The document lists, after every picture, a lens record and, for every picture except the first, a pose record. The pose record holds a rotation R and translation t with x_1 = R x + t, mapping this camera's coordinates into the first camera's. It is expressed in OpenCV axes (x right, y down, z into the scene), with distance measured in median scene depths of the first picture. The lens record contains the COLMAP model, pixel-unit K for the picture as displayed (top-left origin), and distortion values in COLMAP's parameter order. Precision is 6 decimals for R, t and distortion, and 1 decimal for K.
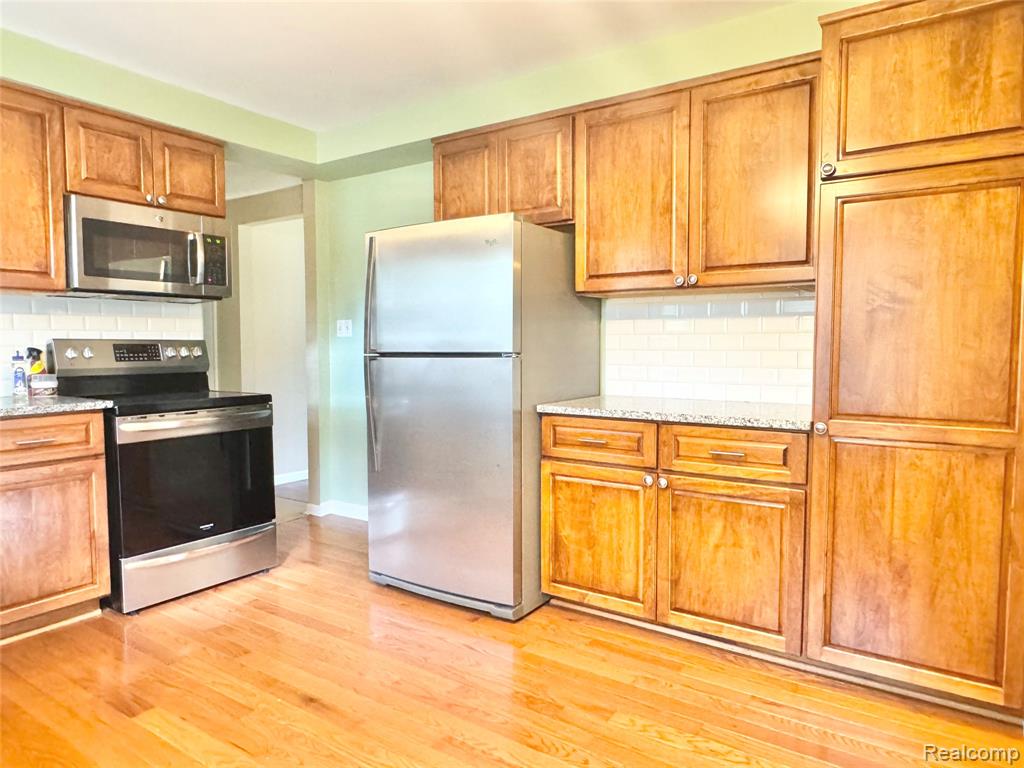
lens RADIAL K [[668.6, 0, 502.0], [0, 668.6, 390.4], [0, 0, 1]] dist [0.000572, 0.001973]
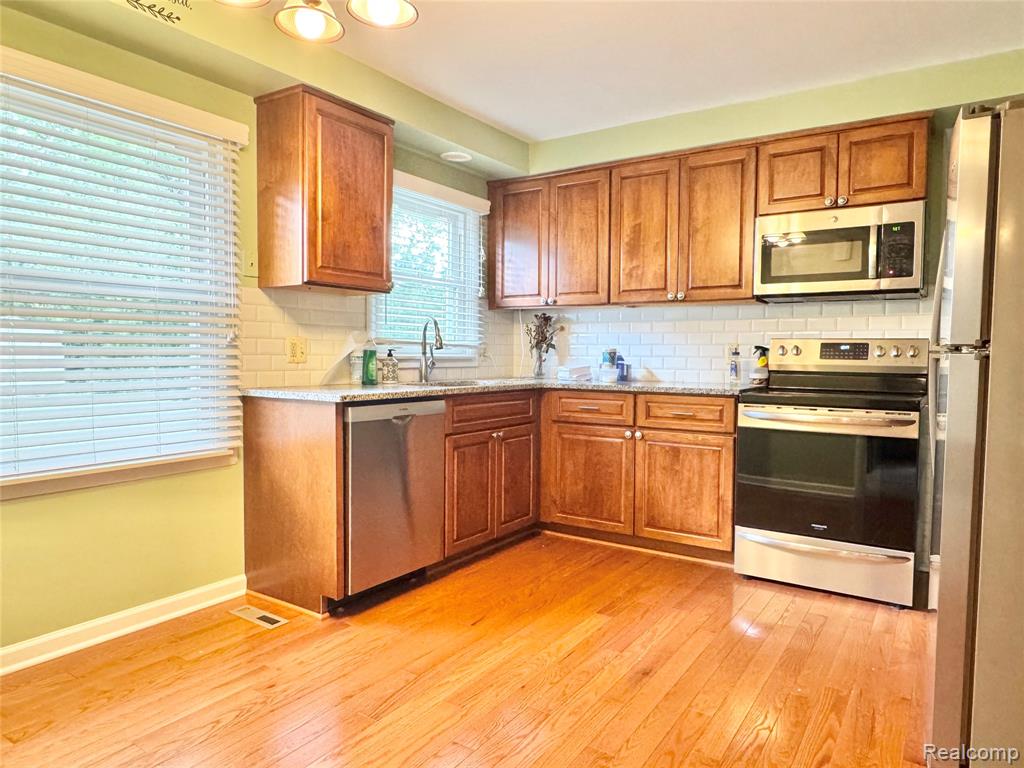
lens RADIAL K [[668.6, 0, 502.1], [0, 668.6, 377.9], [0, 0, 1]] dist [0.000572, 0.001973]
pose [[0.011364, 0.045255, -0.998911, 0.582574], [-0.074818, 0.996214, 0.044282, -0.025503], [0.997132, 0.074233, 0.014707, 0.560219]]
